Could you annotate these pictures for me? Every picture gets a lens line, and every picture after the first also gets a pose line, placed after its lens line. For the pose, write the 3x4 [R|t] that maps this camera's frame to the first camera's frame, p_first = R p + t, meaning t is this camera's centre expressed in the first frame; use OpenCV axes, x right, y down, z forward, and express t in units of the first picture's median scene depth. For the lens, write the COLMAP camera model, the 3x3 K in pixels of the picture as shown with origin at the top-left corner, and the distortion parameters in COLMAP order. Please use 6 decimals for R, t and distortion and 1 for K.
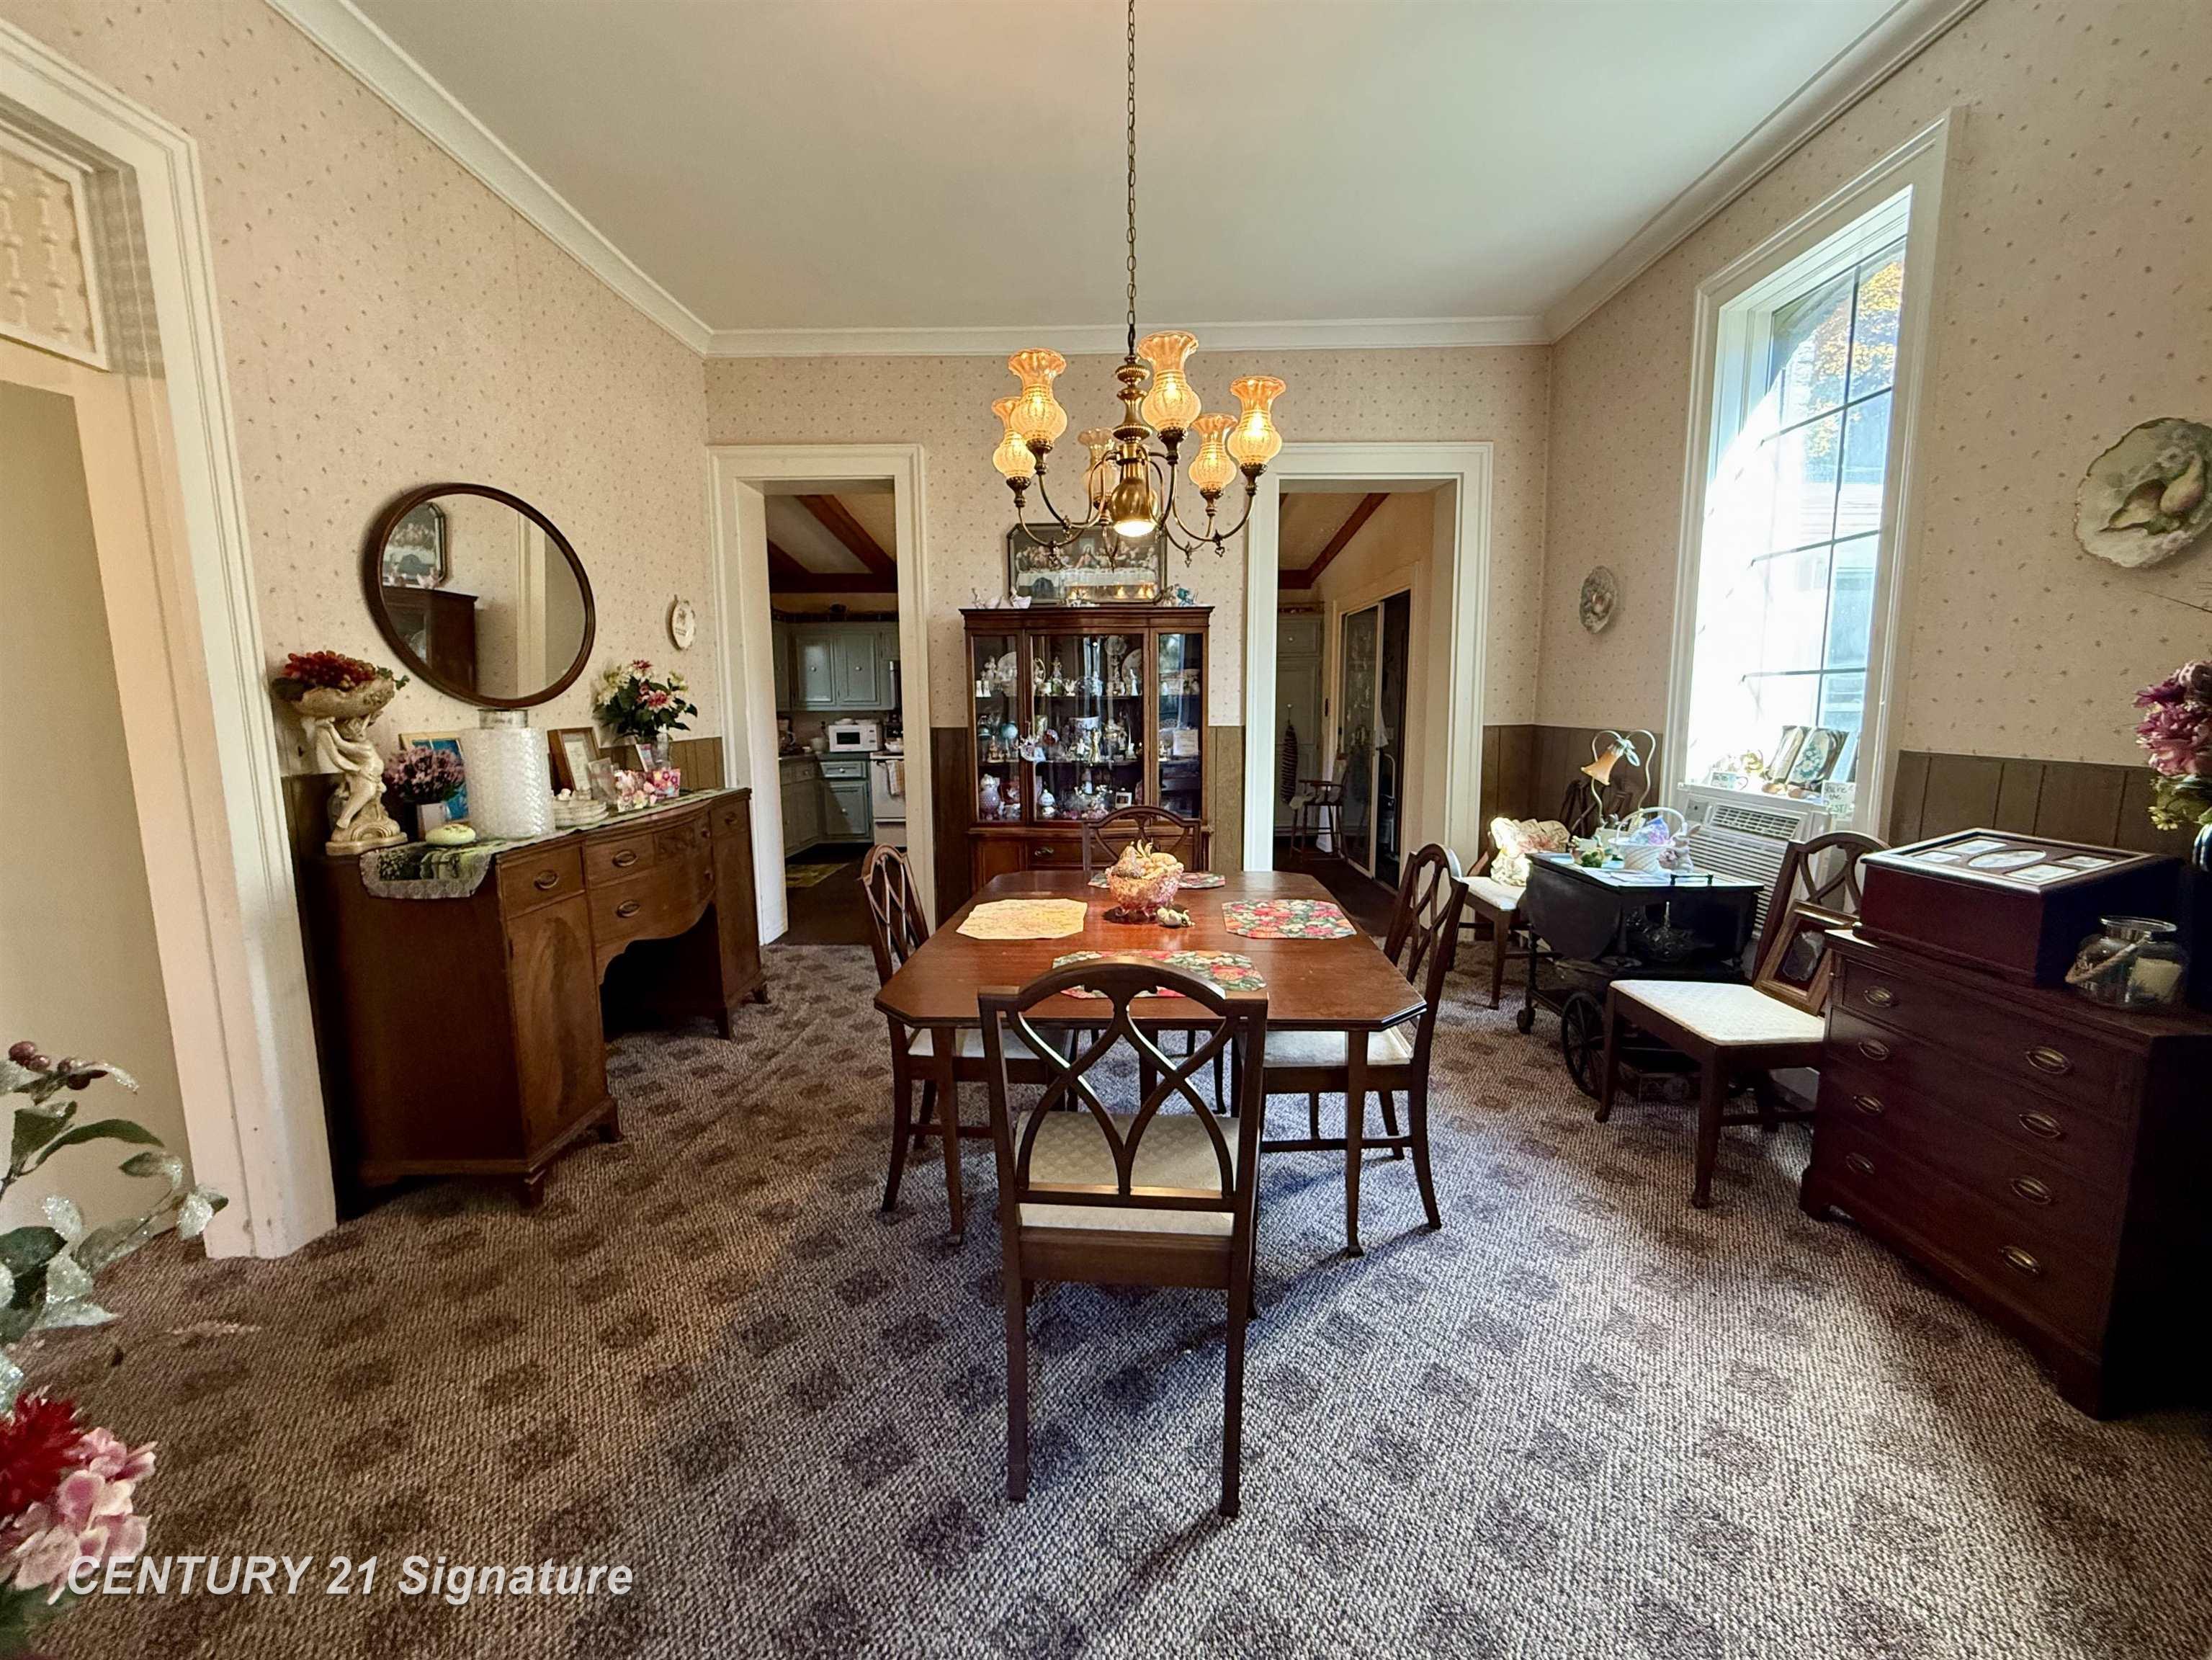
lens RADIAL K [[904.7, 0, 1101.4], [0, 904.7, 825.5], [0, 0, 1]] dist [-0.002272, -0.000585]
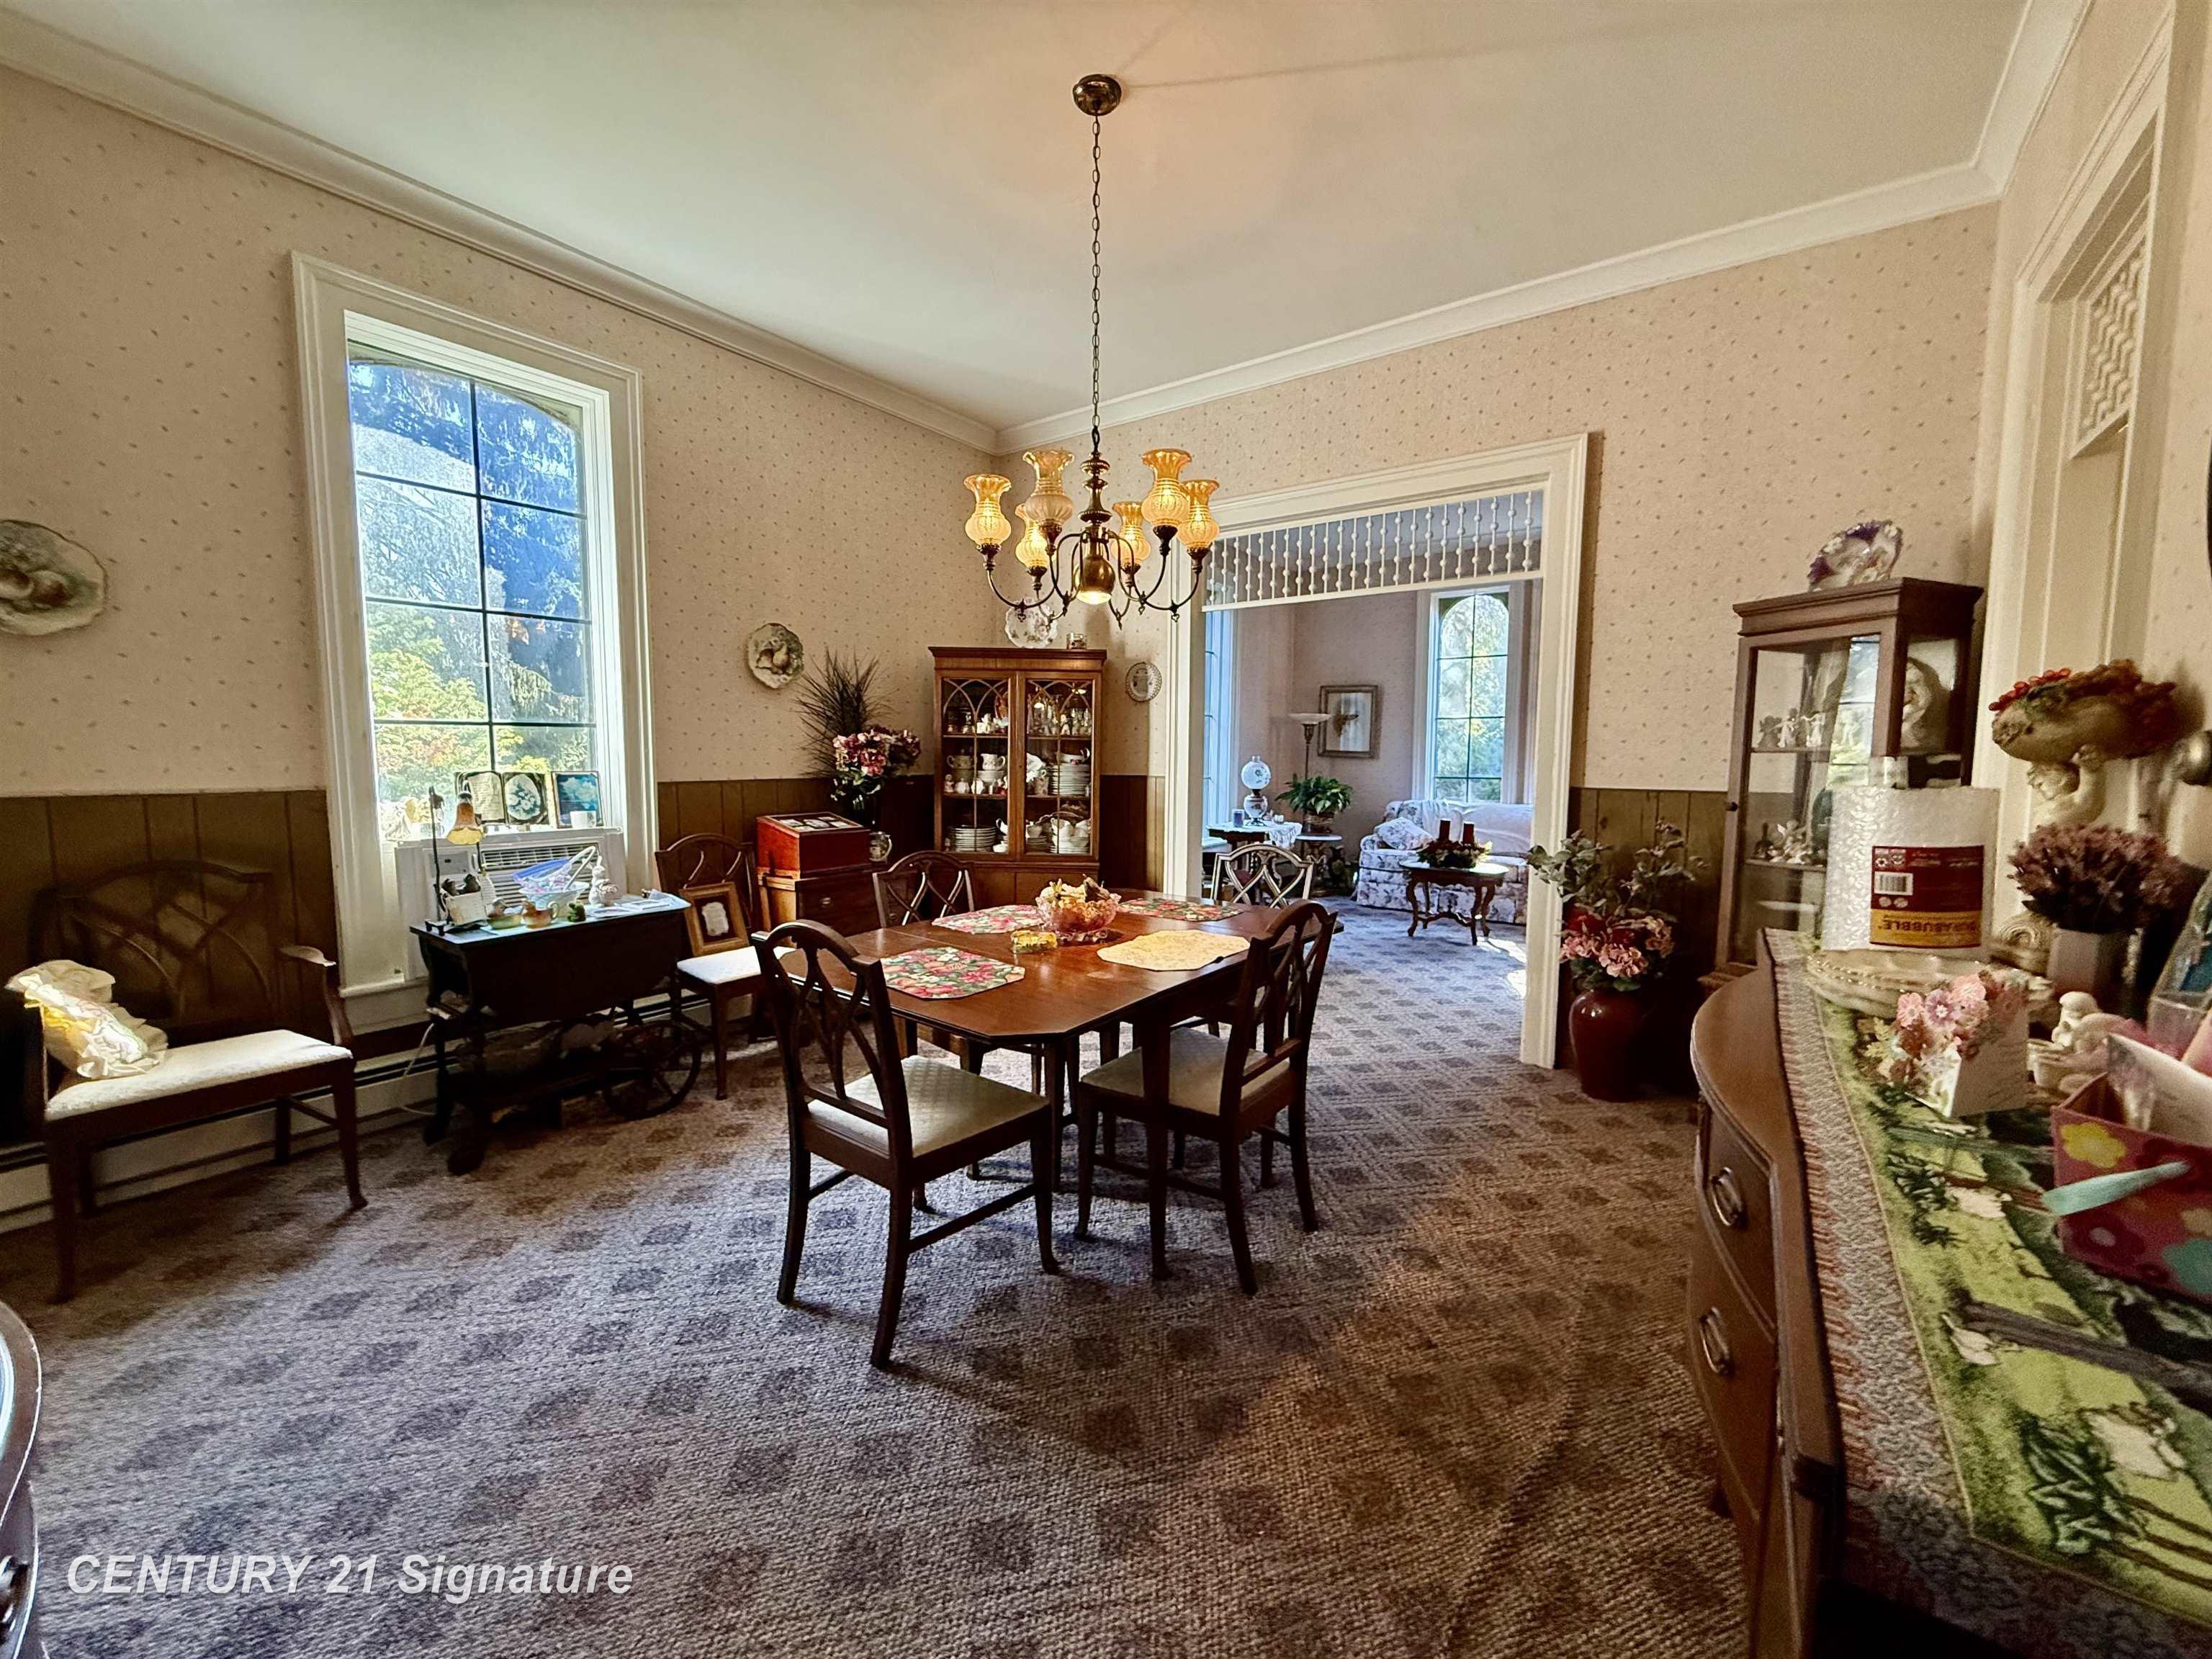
lens RADIAL K [[904.6, 0, 1097.9], [0, 904.6, 827.5], [0, 0, 1]] dist [-0.002272, -0.000585]
pose [[-0.806799, -0.048054, 0.588869, -0.519048], [0.082654, 0.977706, 0.193028, -0.208742], [-0.585016, 0.204407, -0.784840, 1.543841]]
